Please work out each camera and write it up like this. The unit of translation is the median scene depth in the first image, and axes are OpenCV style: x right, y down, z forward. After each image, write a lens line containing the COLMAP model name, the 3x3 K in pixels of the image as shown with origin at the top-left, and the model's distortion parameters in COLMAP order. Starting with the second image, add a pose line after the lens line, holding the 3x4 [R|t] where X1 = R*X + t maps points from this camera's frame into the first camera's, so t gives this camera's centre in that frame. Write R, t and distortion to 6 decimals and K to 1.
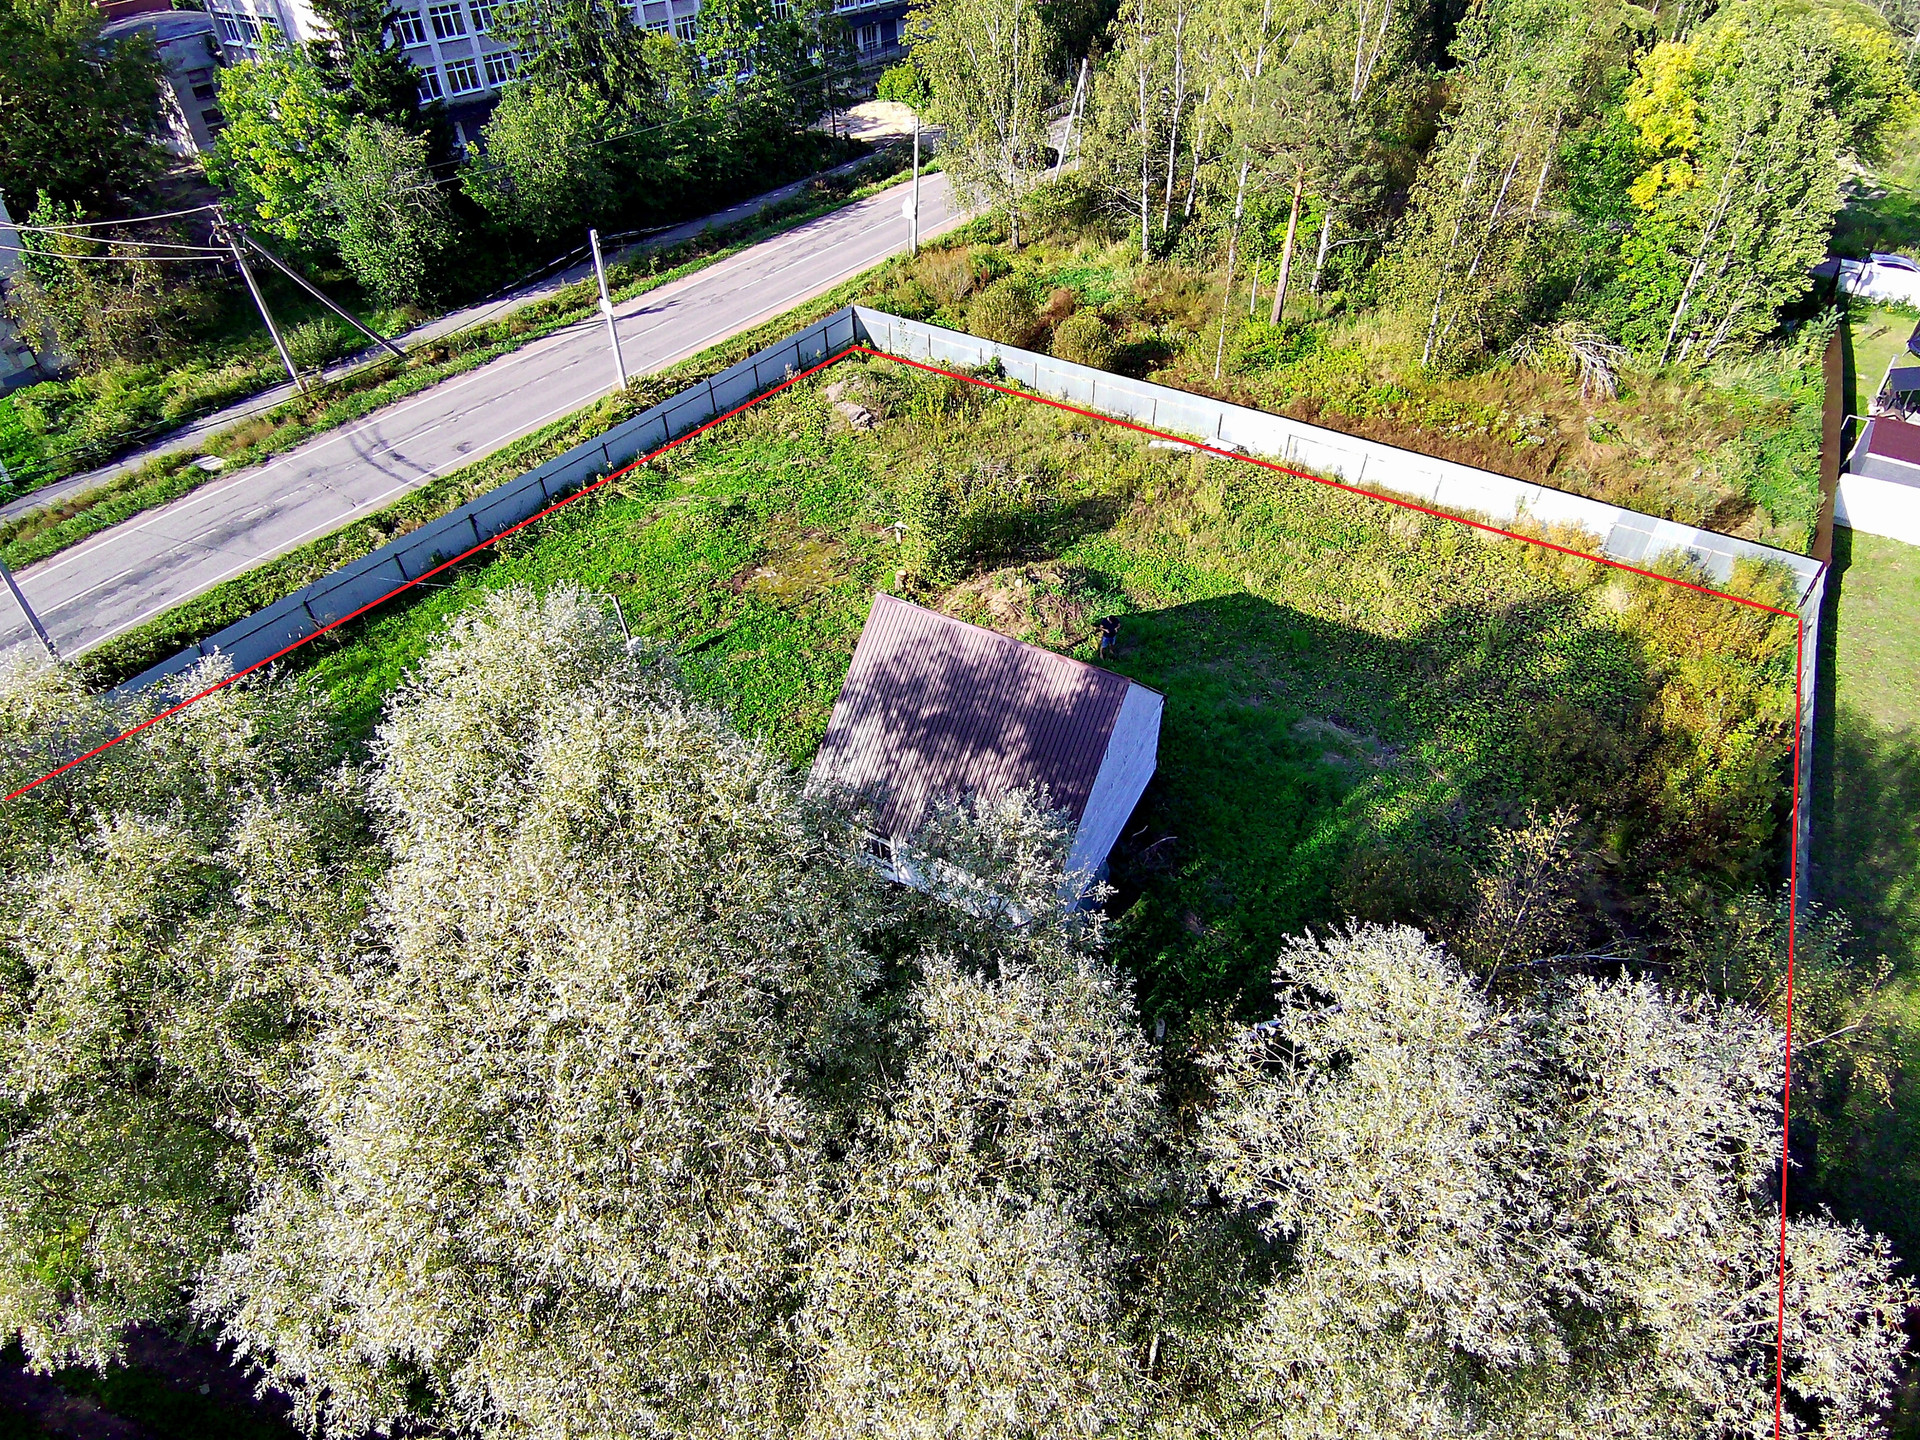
lens RADIAL K [[974.0, 0, 961.6], [0, 974.0, 717.1], [0, 0, 1]] dist [0.009965, -0.012551]
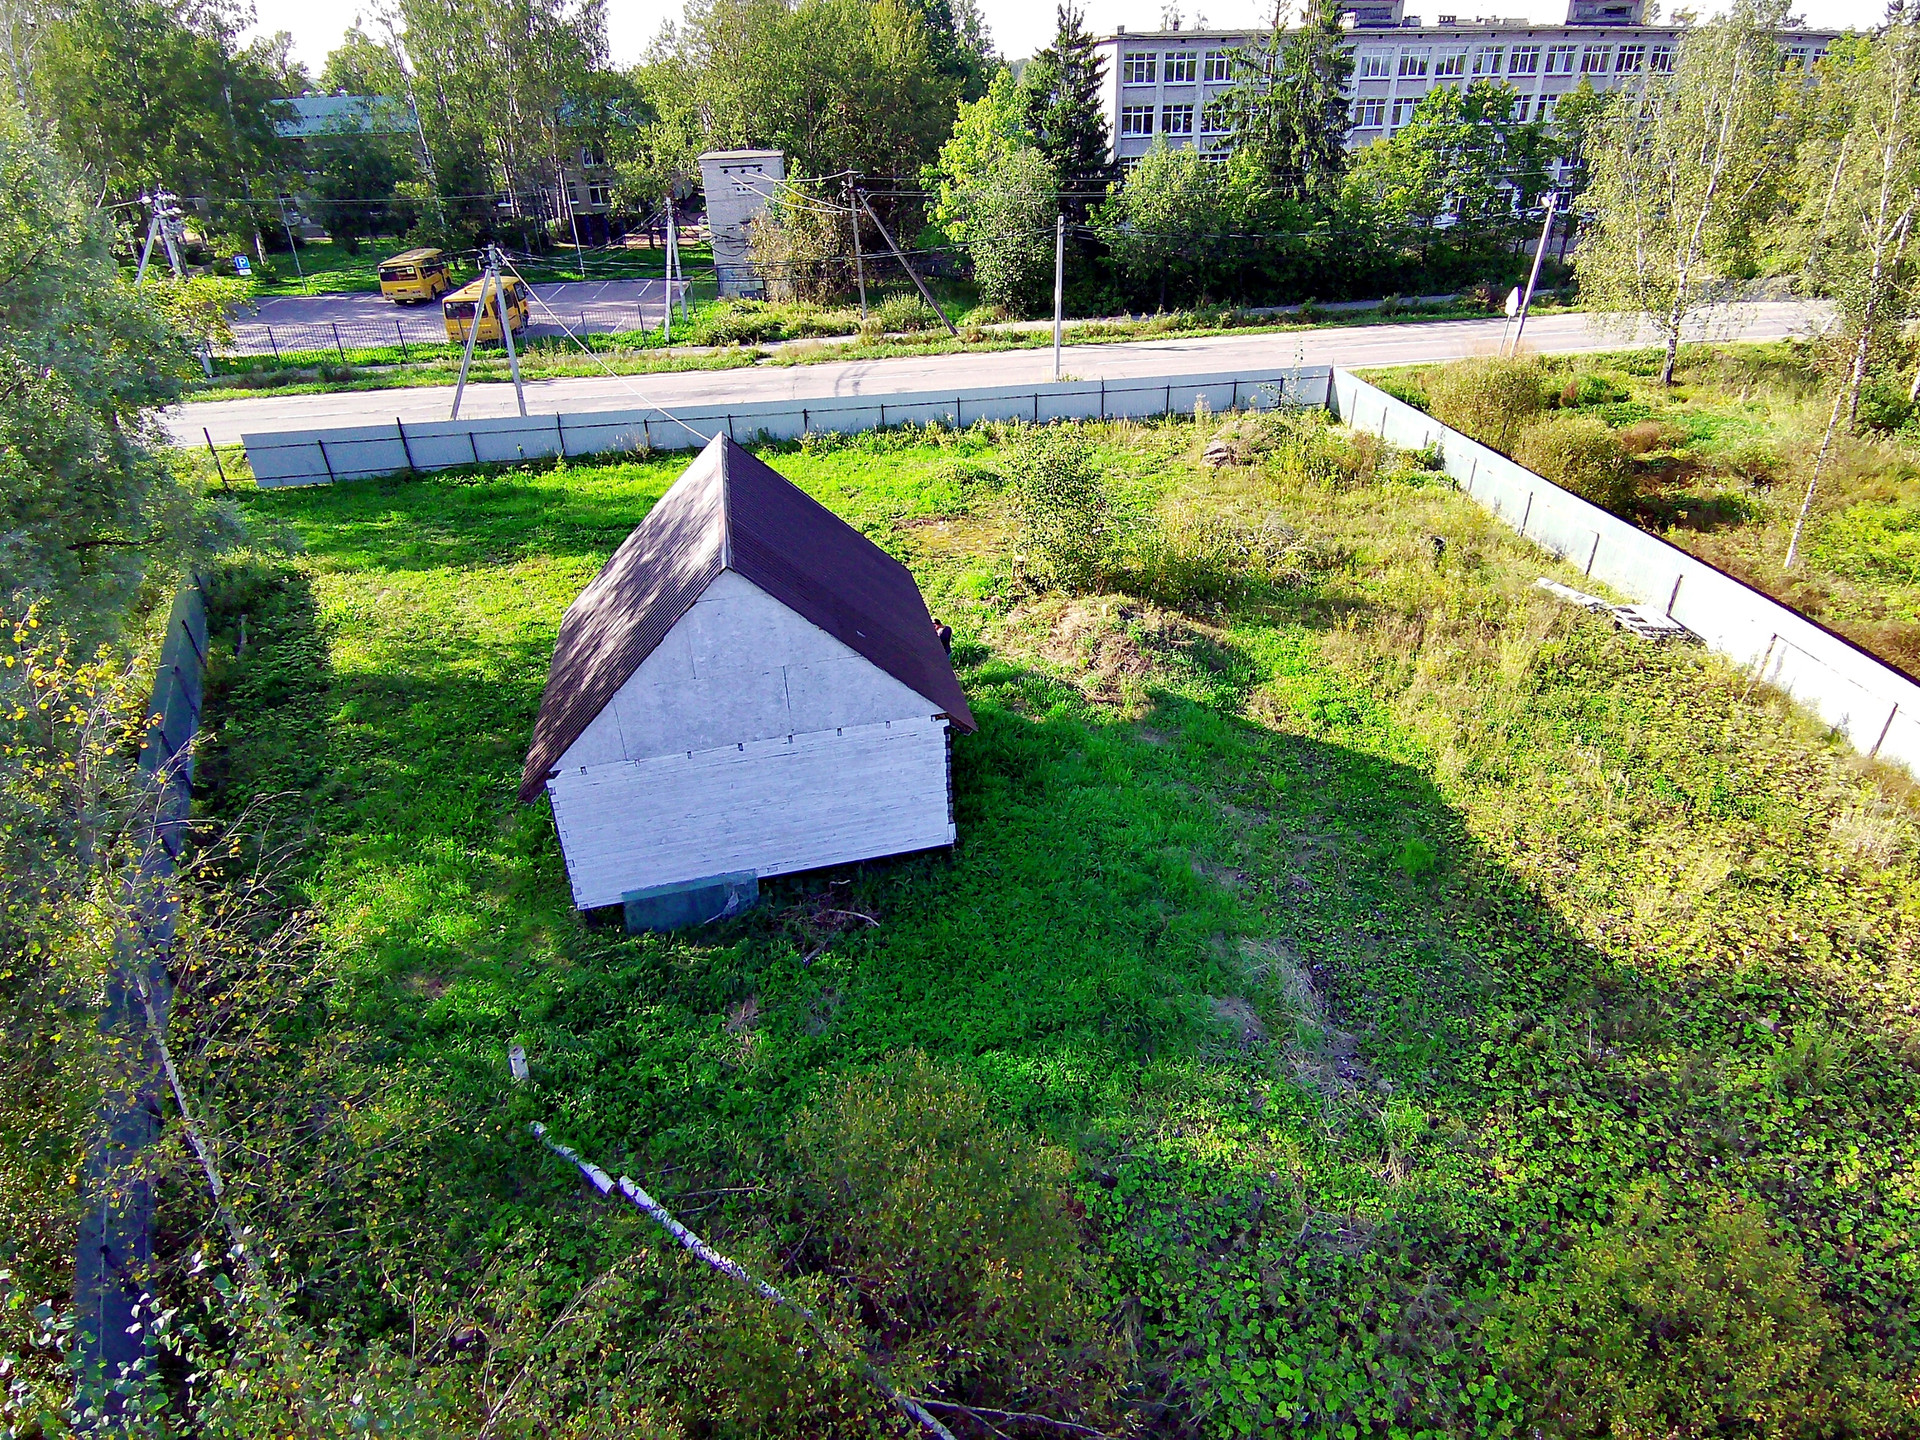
lens RADIAL K [[974.0, 0, 970.6], [0, 974.0, 701.3], [0, 0, 1]] dist [0.009965, -0.012551]
pose [[0.671417, 0.397928, -0.625182, 0.389595], [-0.502061, 0.864759, 0.011228, -0.027956], [0.545100, 0.306341, 0.780398, 0.313266]]
